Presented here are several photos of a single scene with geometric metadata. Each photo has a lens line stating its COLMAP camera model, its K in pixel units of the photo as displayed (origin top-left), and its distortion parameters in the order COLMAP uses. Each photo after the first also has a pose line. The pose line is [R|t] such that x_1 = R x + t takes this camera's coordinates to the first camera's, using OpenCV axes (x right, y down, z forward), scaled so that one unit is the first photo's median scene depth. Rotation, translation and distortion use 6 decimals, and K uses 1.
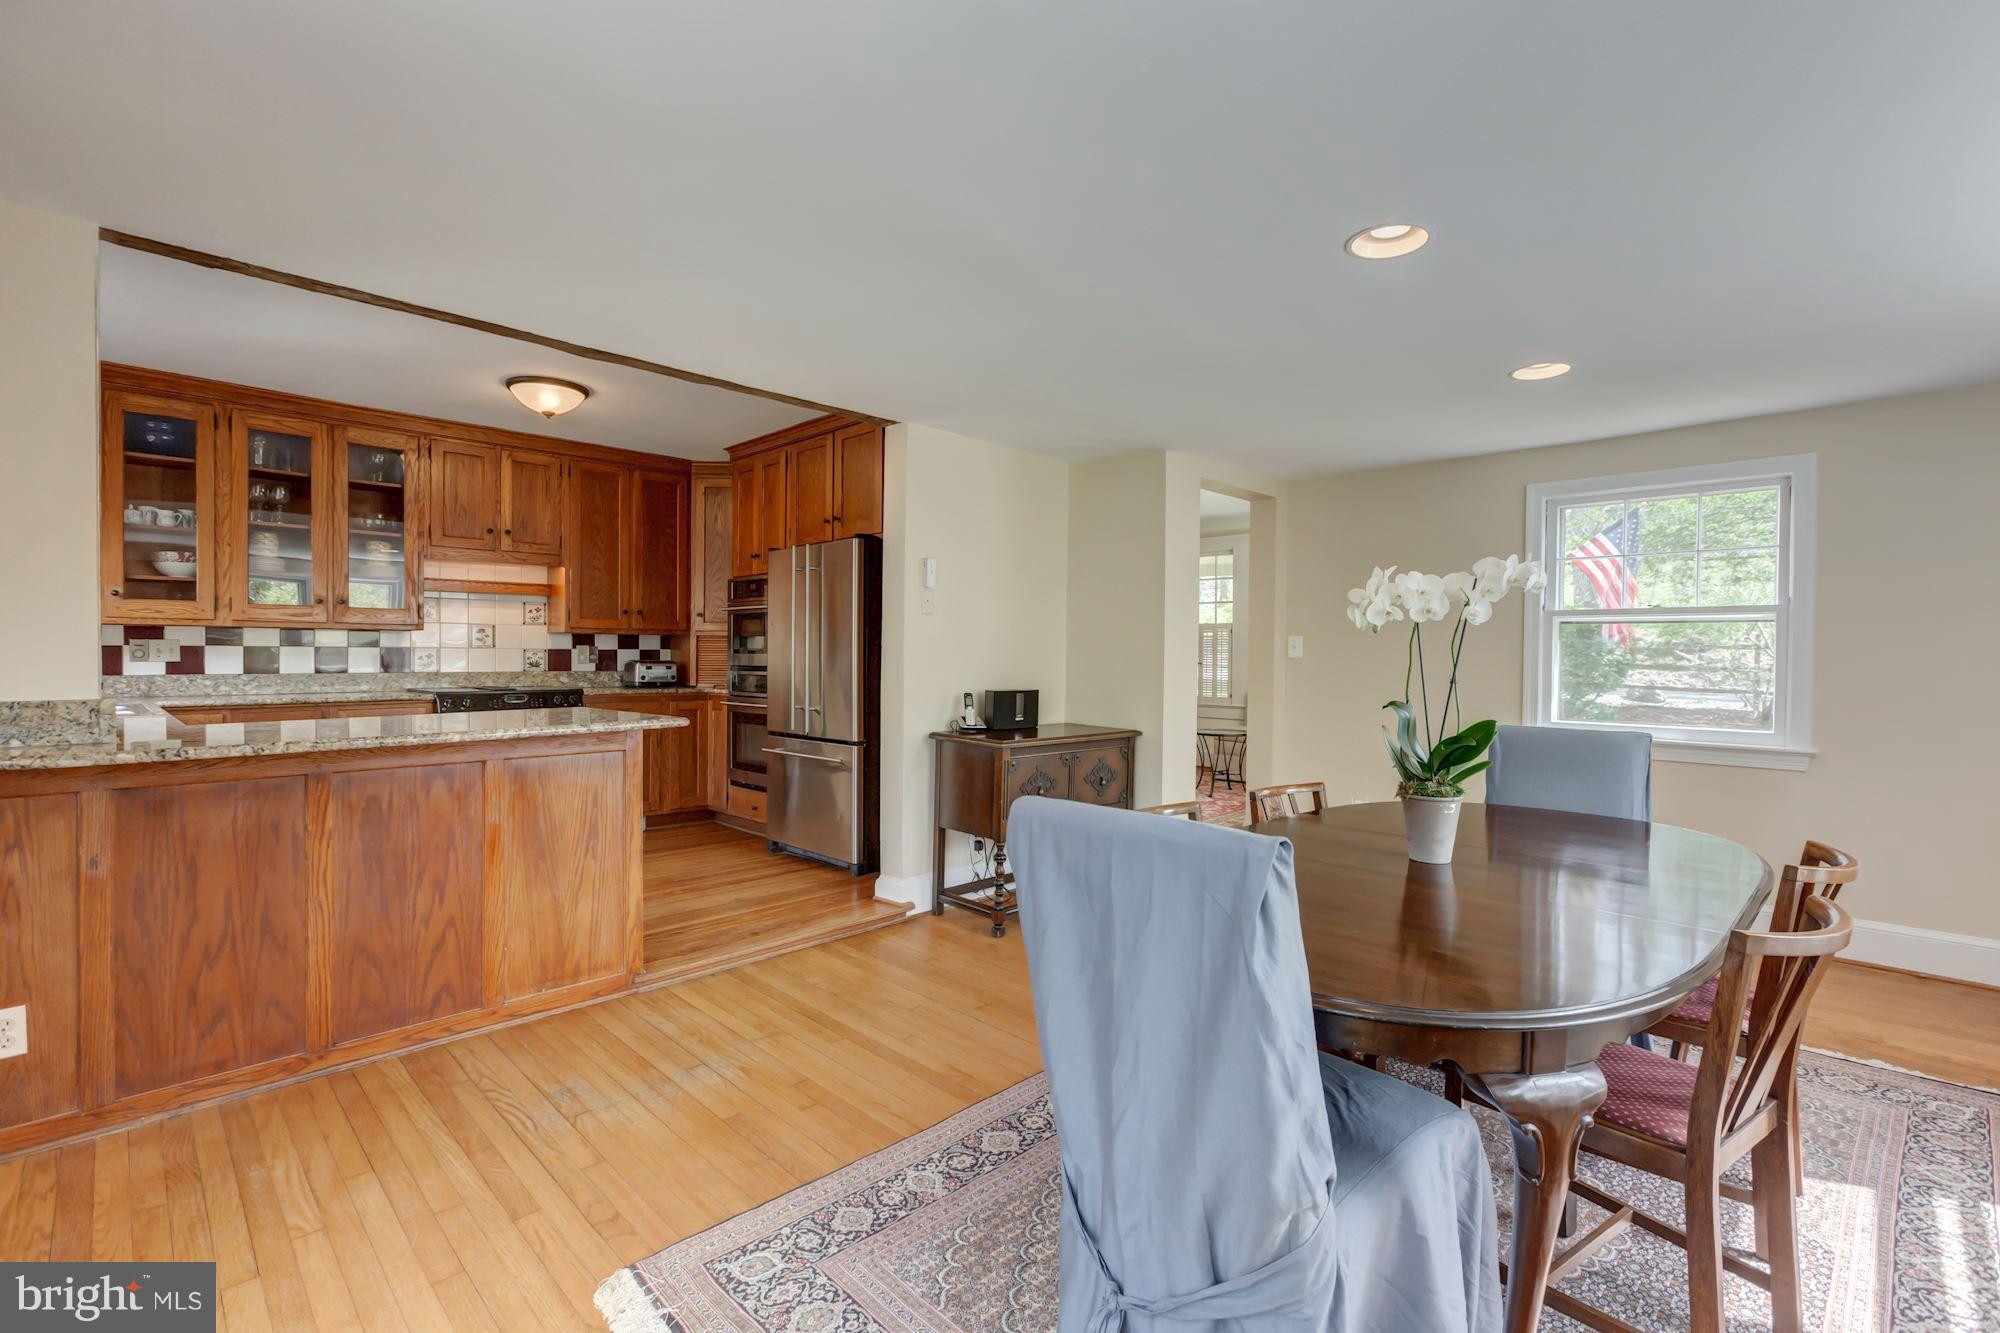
lens RADIAL K [[911.4, 0, 999.0], [0, 911.4, 661.6], [0, 0, 1]] dist [-0.000907, 0.000079]
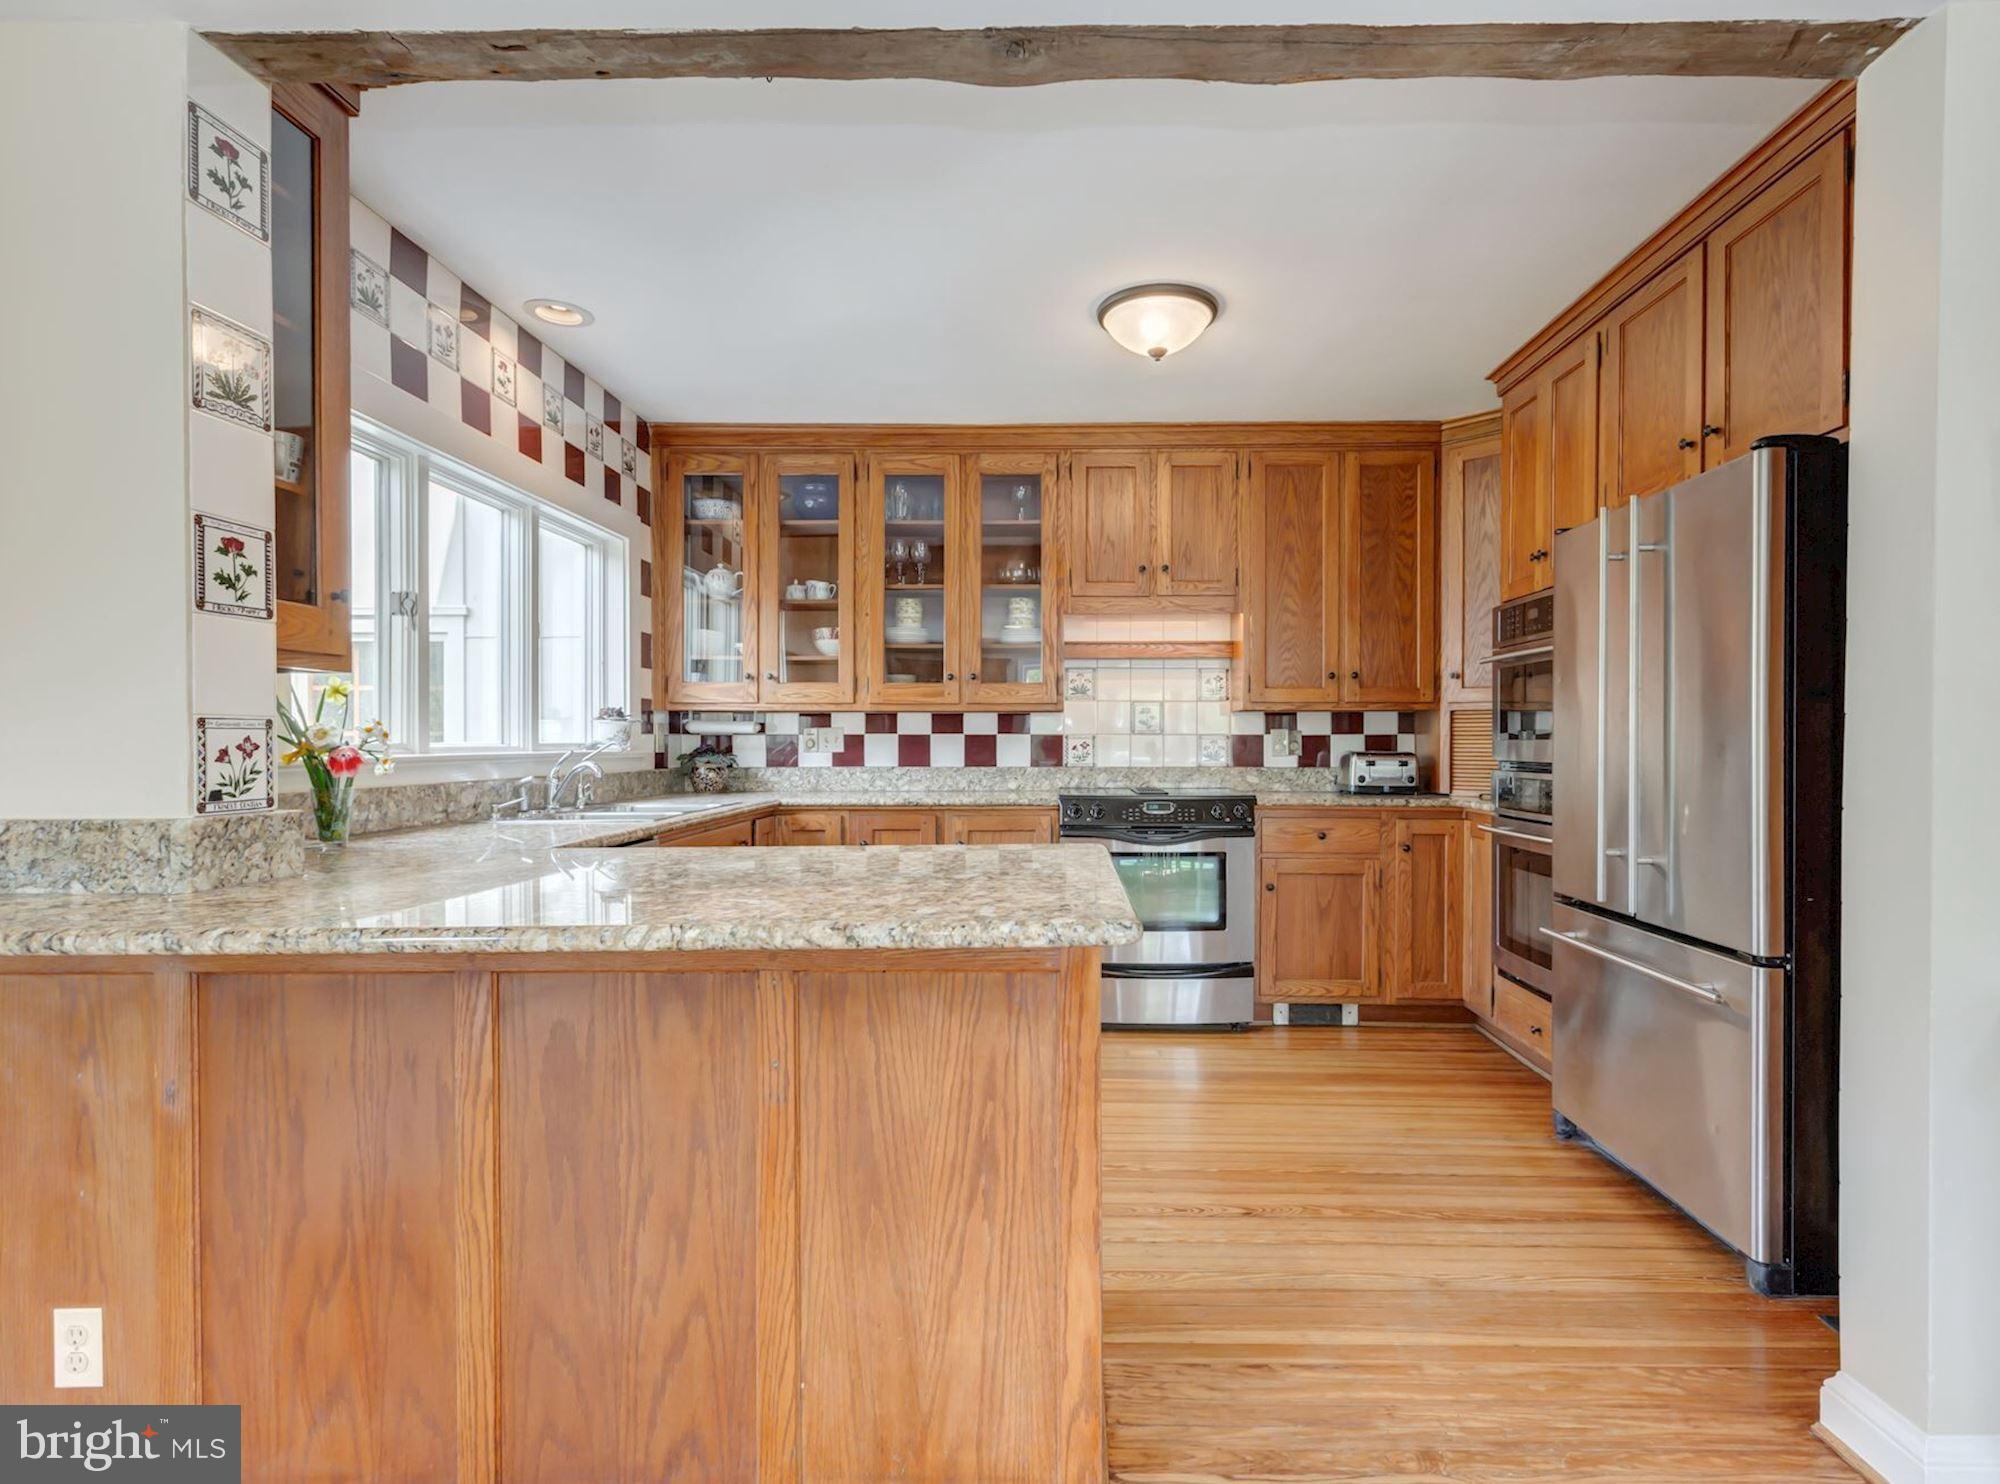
lens RADIAL K [[1052.7, 0, 1006.0], [0, 1052.7, 745.7], [0, 0, 1]] dist [0.005724, 0.002170]
pose [[0.699253, -0.001493, -0.714873, -0.052970], [-0.002334, 0.999988, -0.004371, -0.002120], [0.714871, 0.004725, 0.699241, 0.408436]]
